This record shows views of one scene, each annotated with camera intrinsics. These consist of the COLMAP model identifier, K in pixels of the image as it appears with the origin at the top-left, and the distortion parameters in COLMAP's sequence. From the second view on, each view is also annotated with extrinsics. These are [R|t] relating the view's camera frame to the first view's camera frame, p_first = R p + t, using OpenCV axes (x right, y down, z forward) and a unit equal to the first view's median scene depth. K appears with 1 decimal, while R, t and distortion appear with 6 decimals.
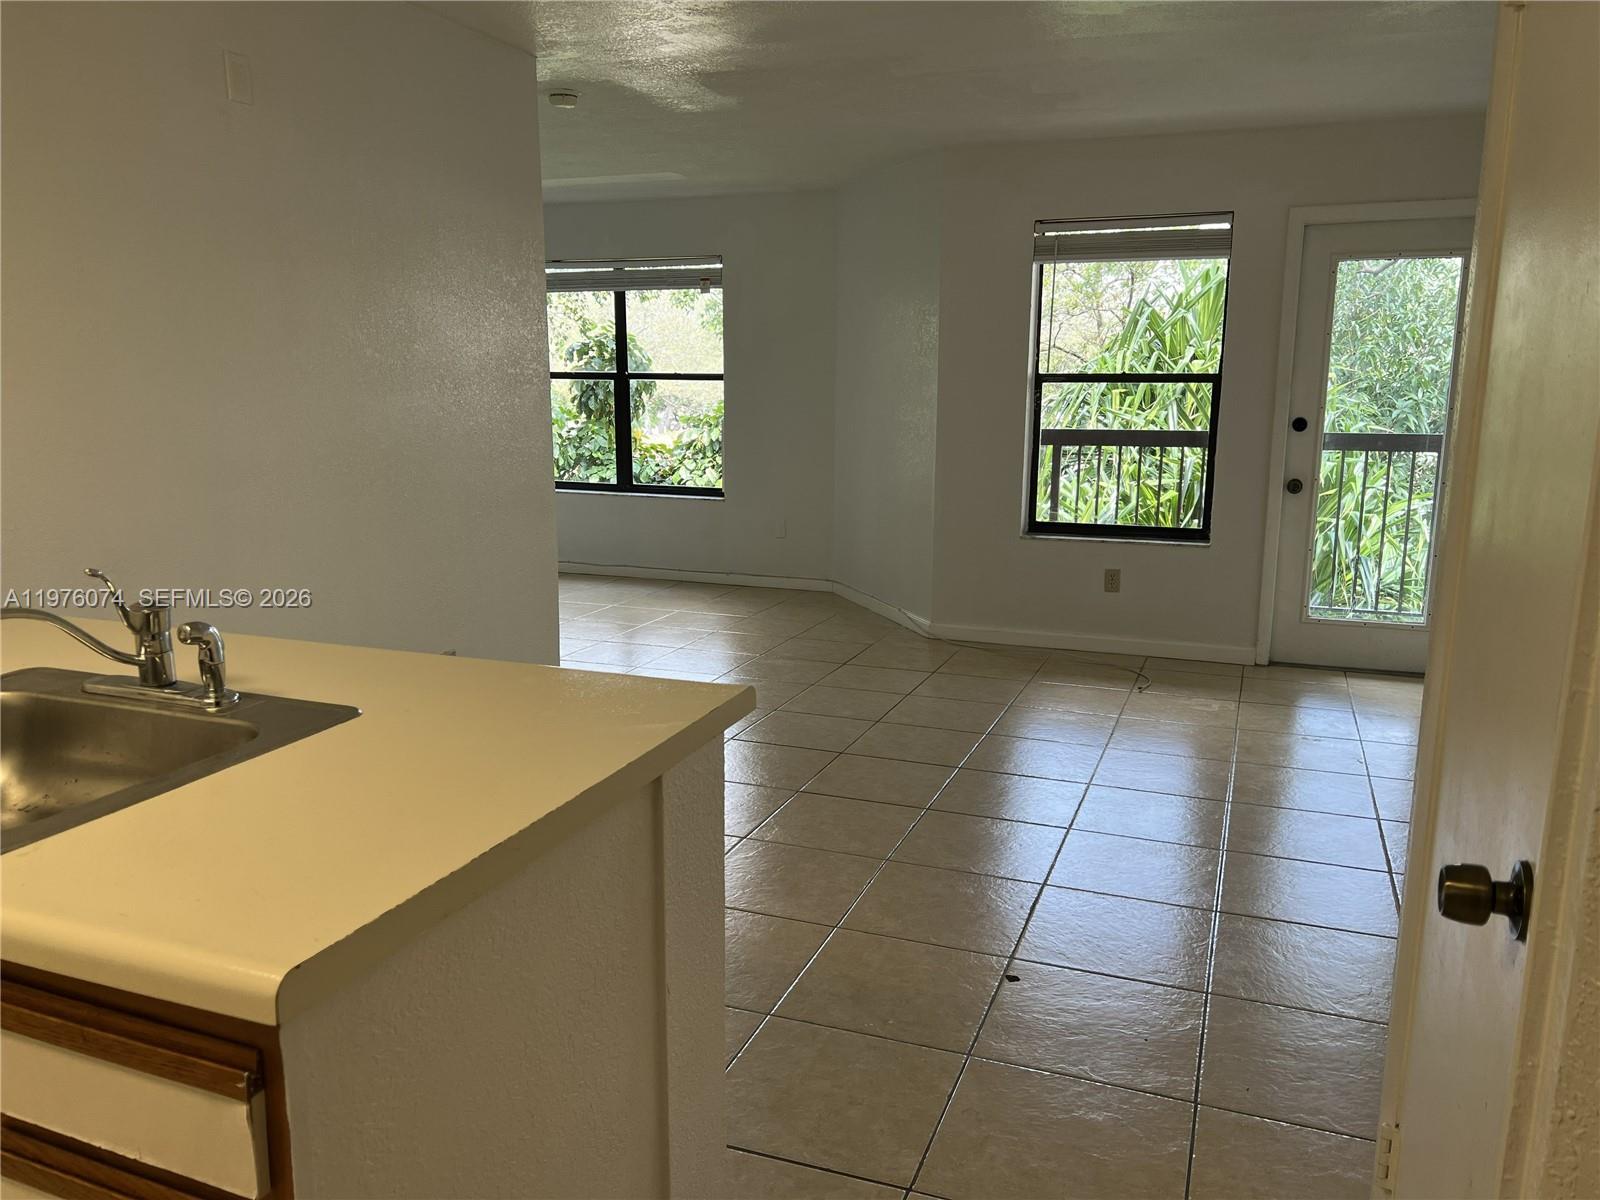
lens RADIAL K [[1200.5, 0, 801.7], [0, 1200.5, 611.3], [0, 0, 1]] dist [0.055935, -0.067597]
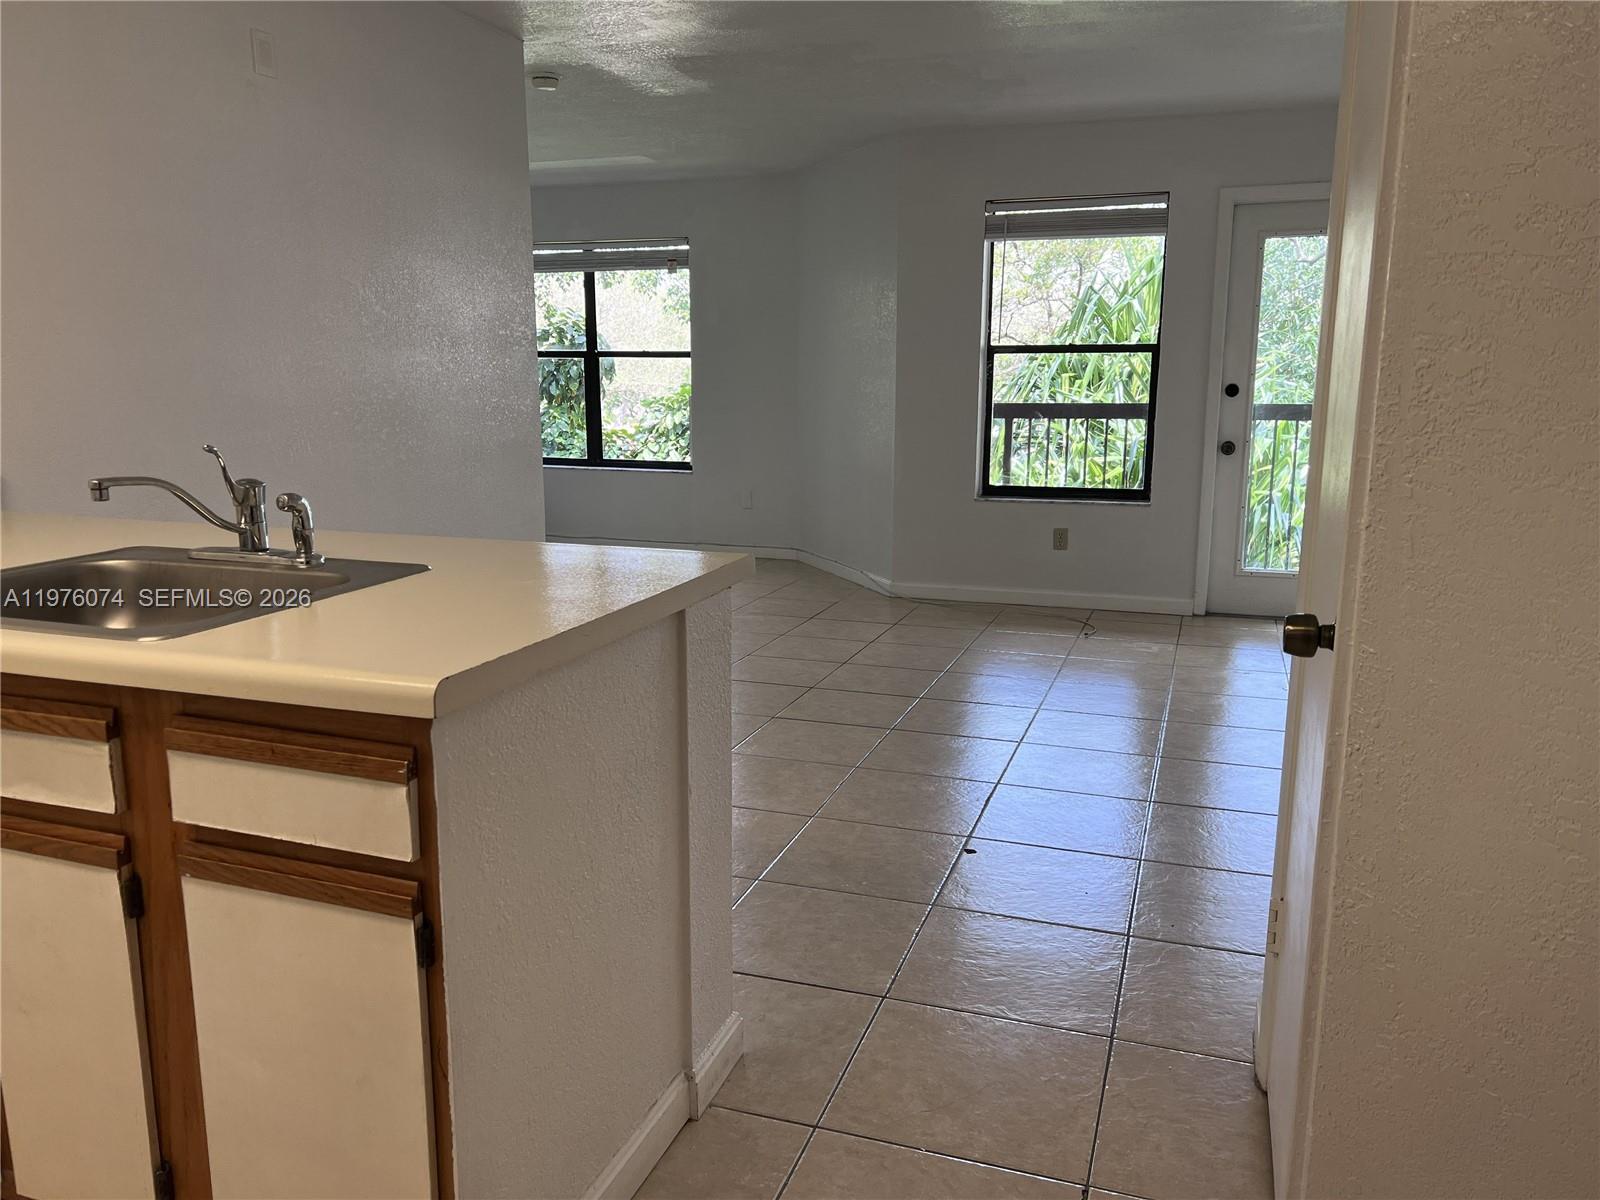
lens RADIAL K [[1200.5, 0, 798.3], [0, 1200.5, 604.5], [0, 0, 1]] dist [0.055935, -0.067597]
pose [[0.999422, -0.007896, 0.033062, -0.011293], [0.008008, 0.999963, -0.003260, 0.037511], [-0.033035, 0.003523, 0.999448, -0.063517]]
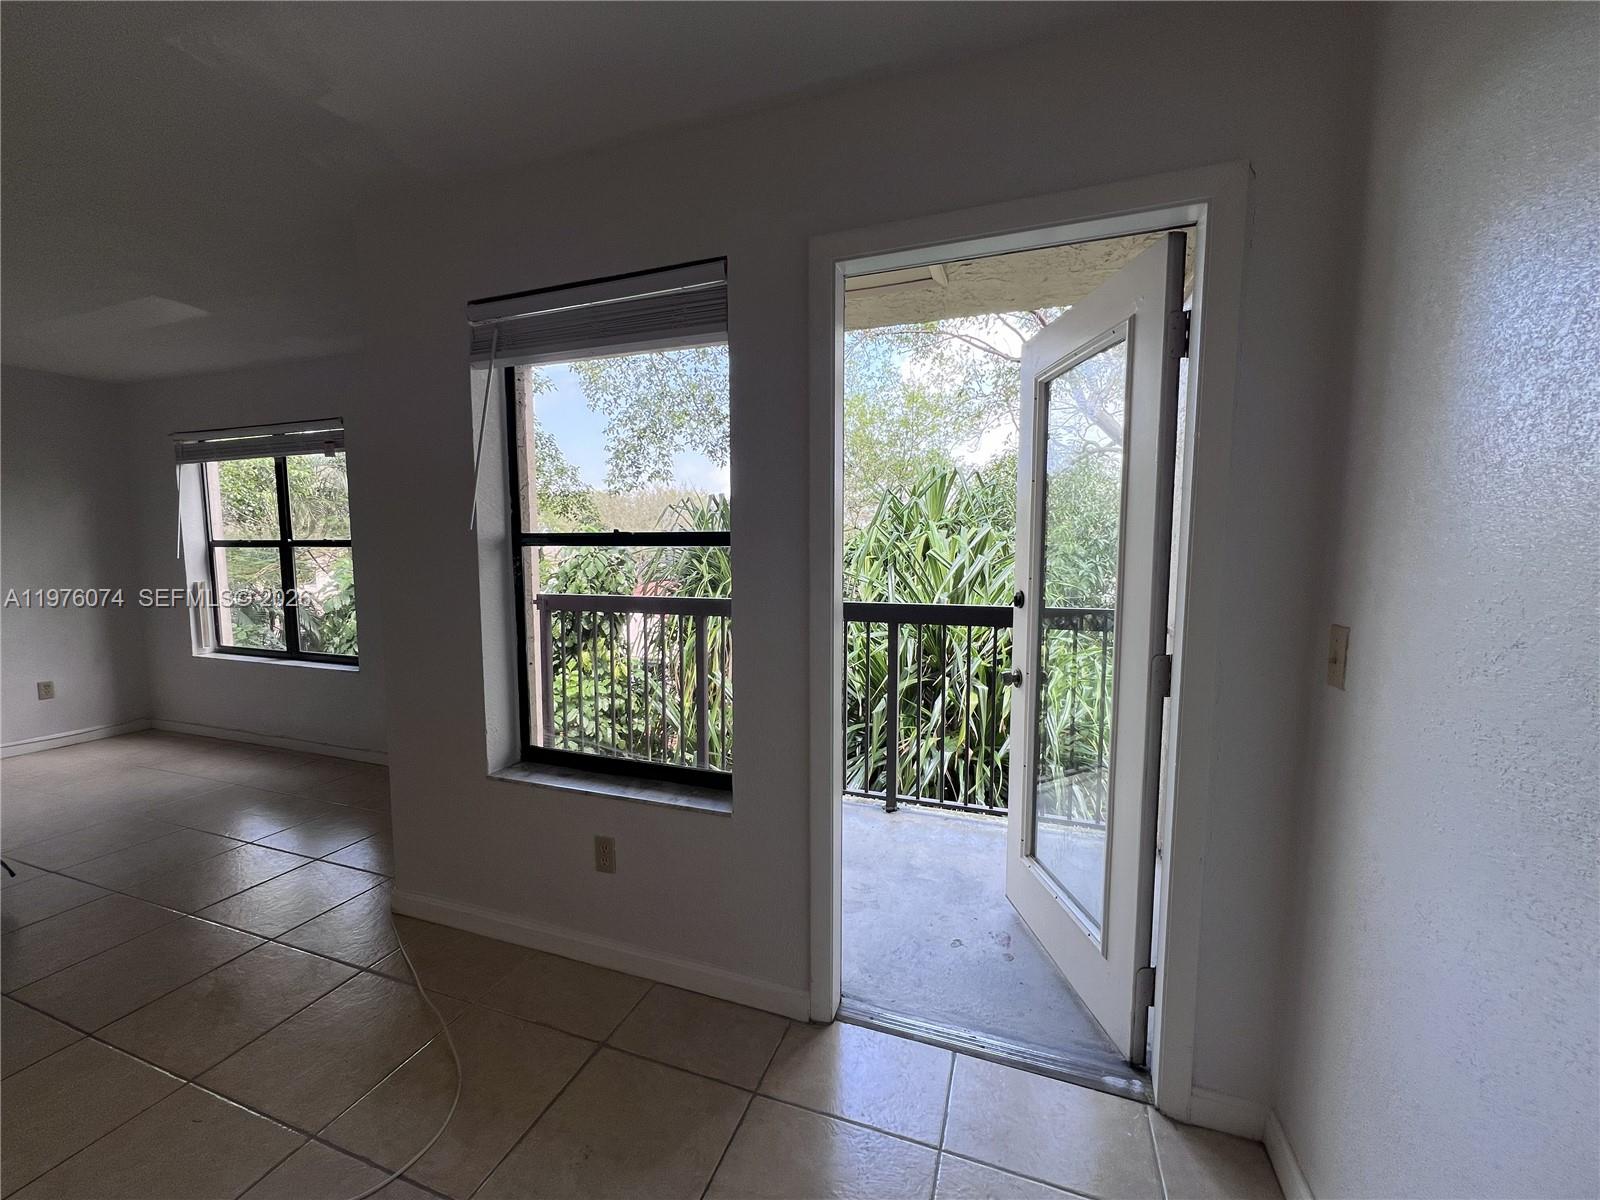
lens RADIAL K [[637.4, 0, 793.7], [0, 637.4, 603.7], [0, 0, 1]] dist [-0.010633, 0.000929]
pose [[0.999926, -0.003146, 0.011742, 0.390882], [0.004375, 0.994347, -0.106089, -0.133576], [-0.011342, 0.106132, 0.994287, 0.722021]]
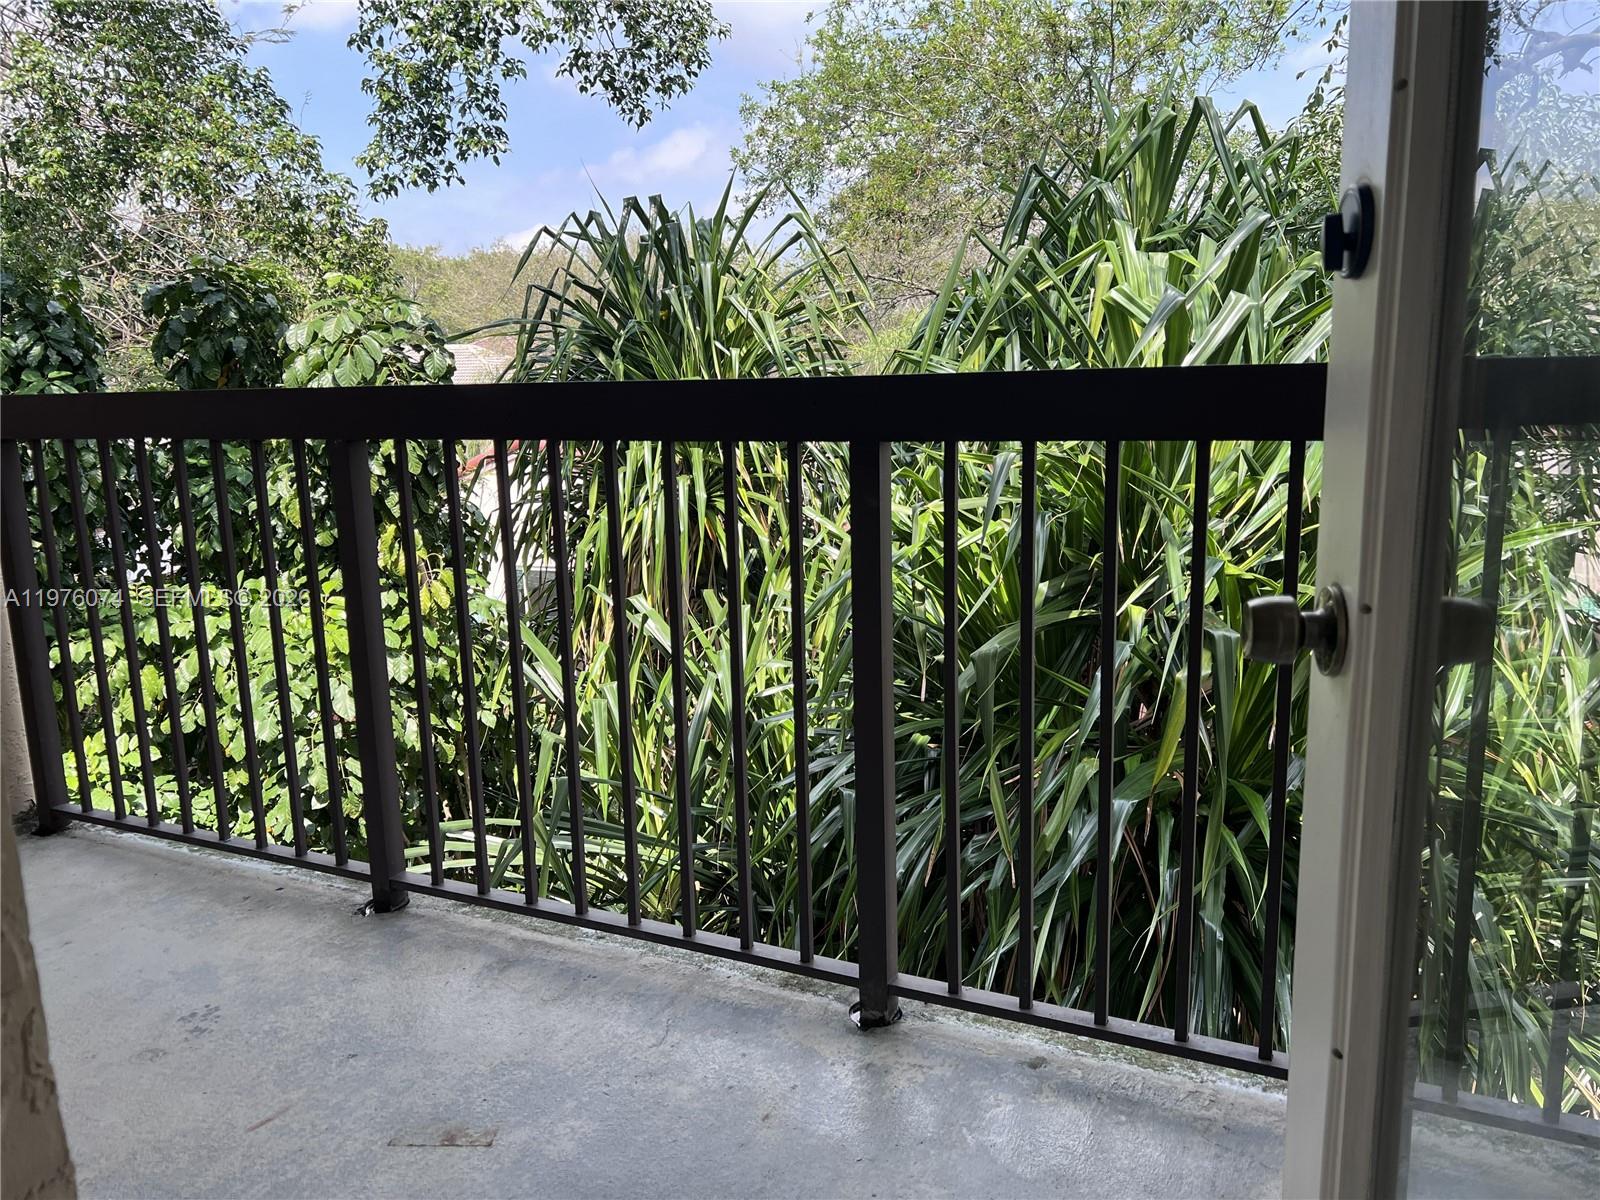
lens RADIAL K [[1200.5, 0, 793.0], [0, 1200.5, 600.6], [0, 0, 1]] dist [0.055935, -0.067597]
pose [[0.996015, -0.014895, -0.087932, 0.499510], [0.015434, 0.999866, 0.005454, -0.134419], [0.087839, -0.006790, 0.996112, 0.973543]]
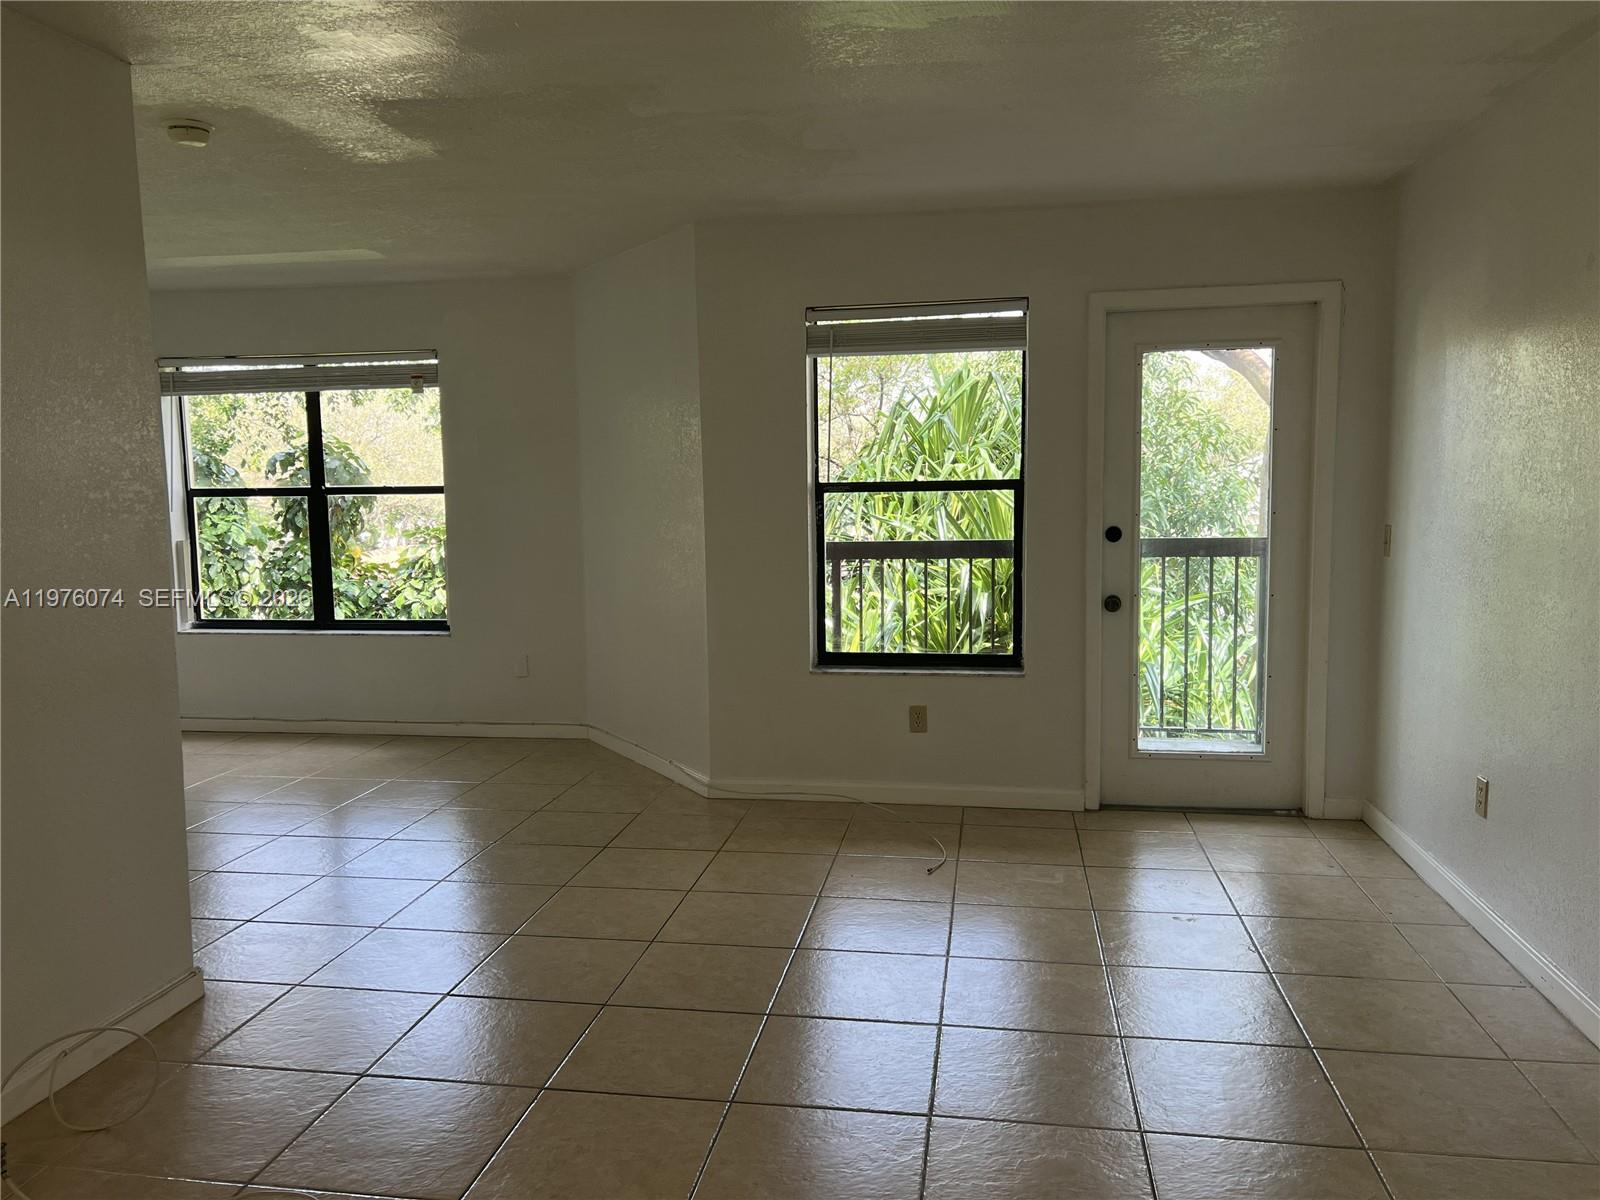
lens RADIAL K [[1200.5, 0, 796.2], [0, 1200.5, 603.7], [0, 0, 1]] dist [0.055935, -0.067597]
pose [[0.979755, -0.039082, 0.196349, 0.010086], [0.056652, 0.994796, -0.084680, -0.043806], [-0.192018, 0.094090, 0.976871, 0.195364]]
